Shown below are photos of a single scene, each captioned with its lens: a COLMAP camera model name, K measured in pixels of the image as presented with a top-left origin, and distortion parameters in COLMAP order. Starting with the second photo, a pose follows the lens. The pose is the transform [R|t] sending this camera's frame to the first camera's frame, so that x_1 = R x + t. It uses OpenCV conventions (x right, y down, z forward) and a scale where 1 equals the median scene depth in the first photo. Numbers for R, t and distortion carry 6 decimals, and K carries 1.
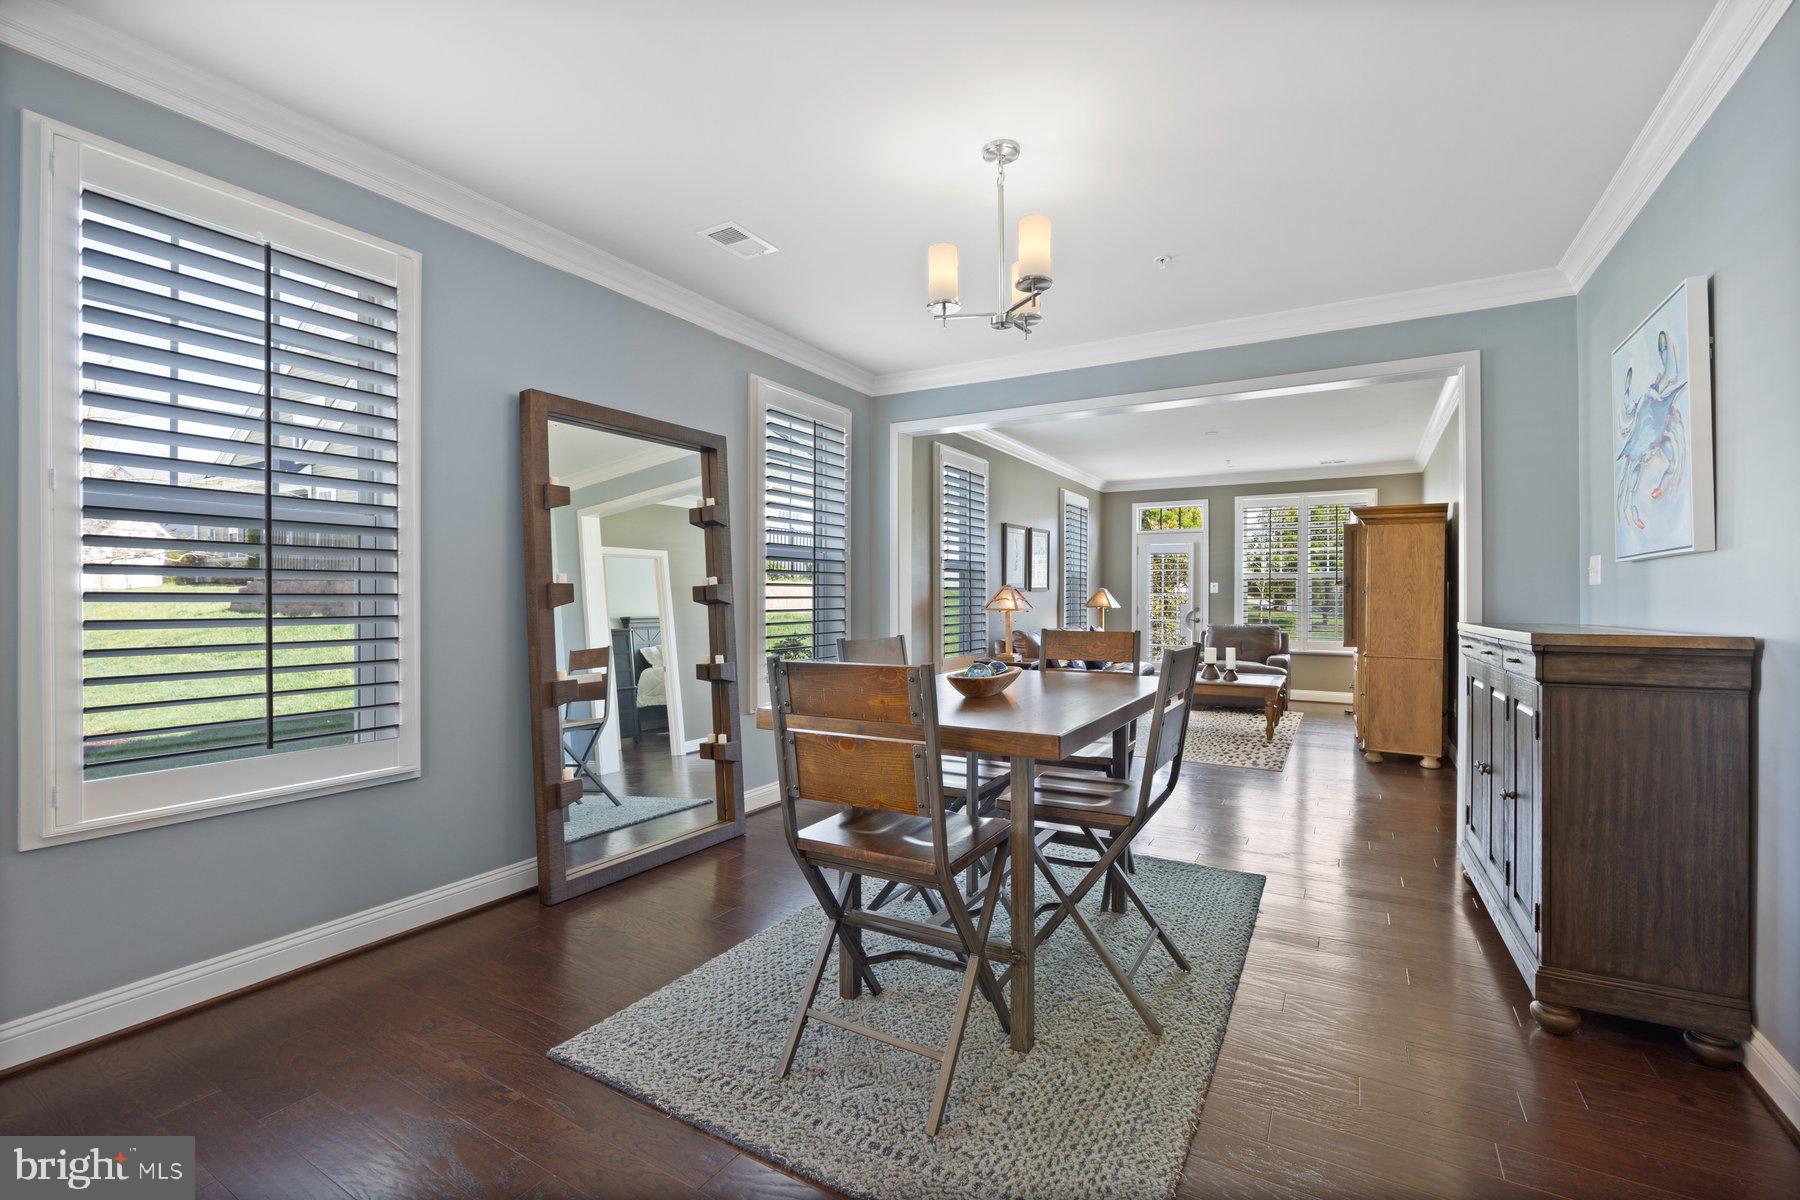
lens RADIAL K [[788.8, 0, 884.2], [0, 788.8, 596.0], [0, 0, 1]] dist [-0.005405, -0.000434]
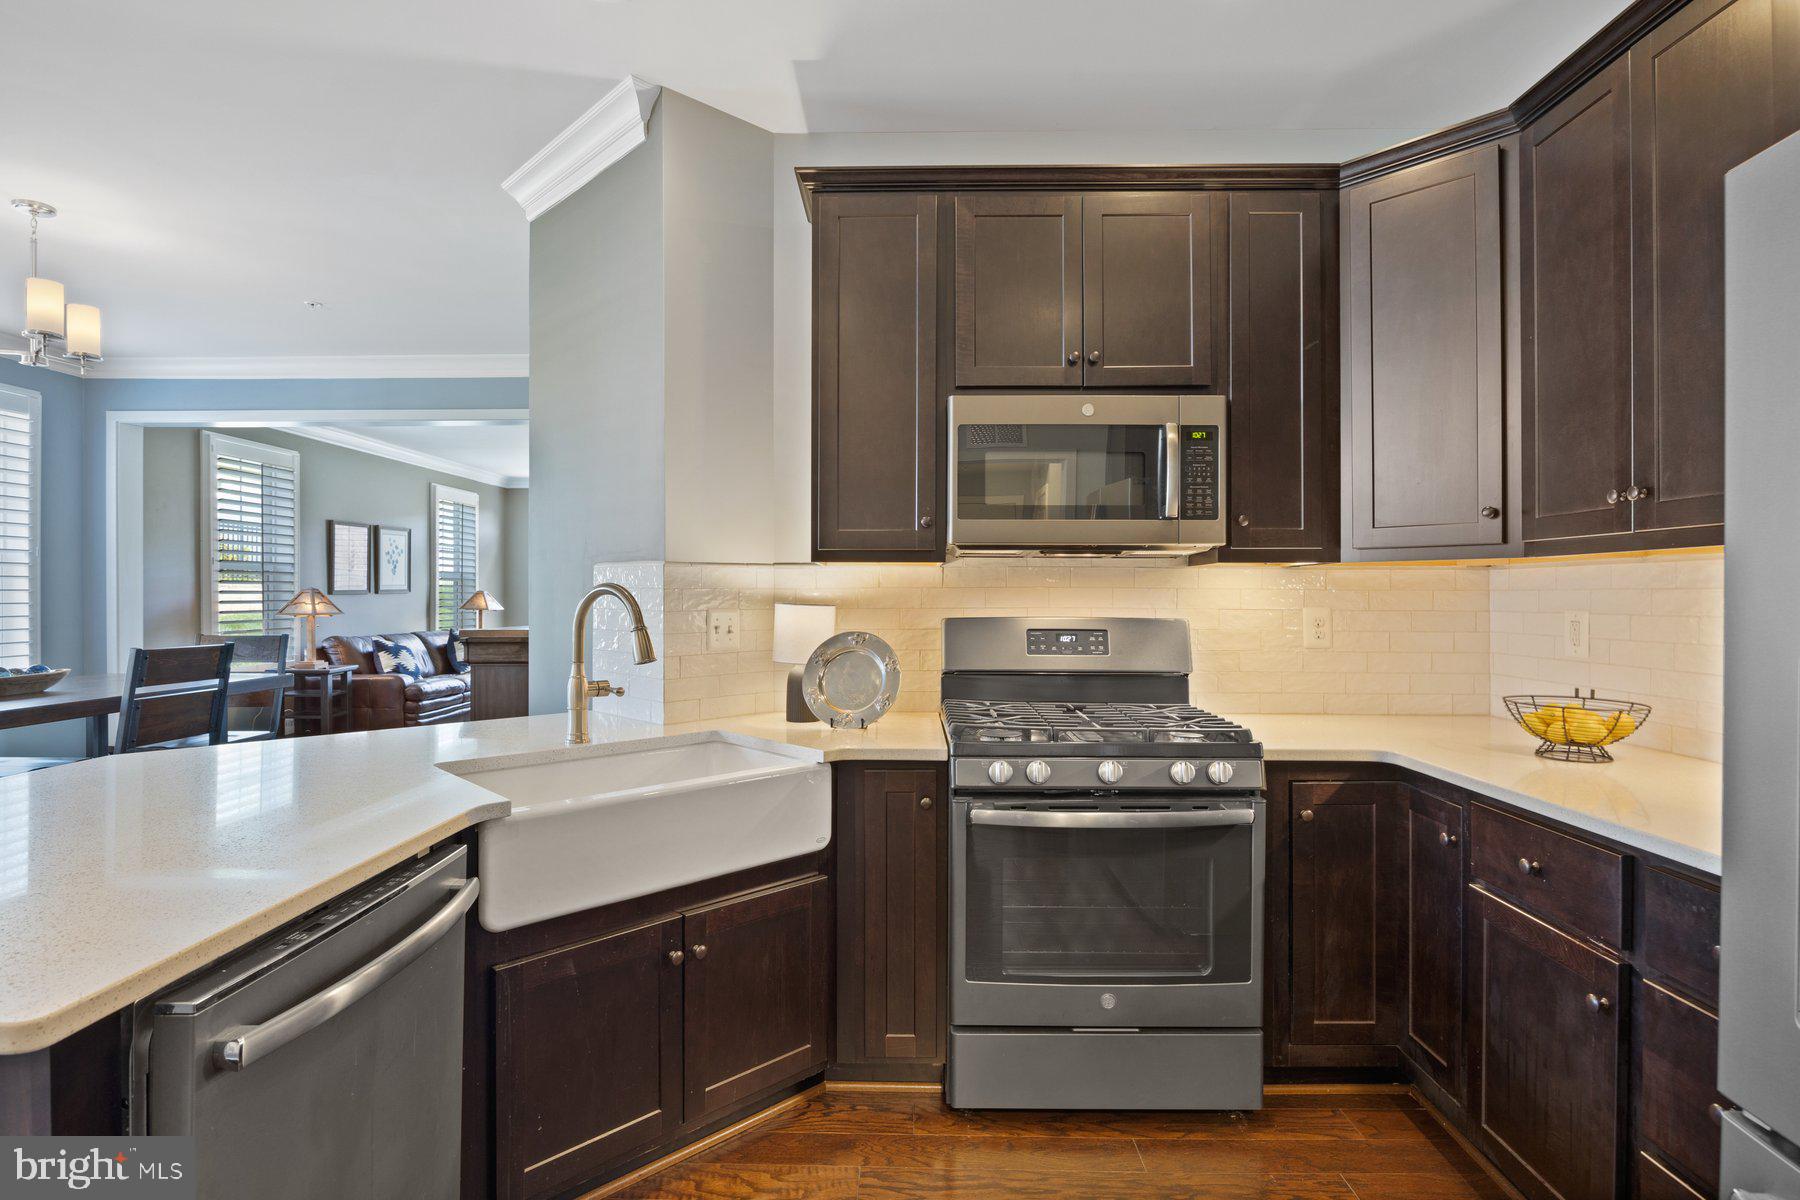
lens RADIAL K [[899.5, 0, 899.4], [0, 899.5, 595.8], [0, 0, 1]] dist [-0.013439, 0.001539]
pose [[0.862597, -0.007418, 0.505837, 0.365045], [0.007357, 0.999971, 0.002119, -0.001818], [-0.505838, 0.001894, 0.862627, -0.458256]]
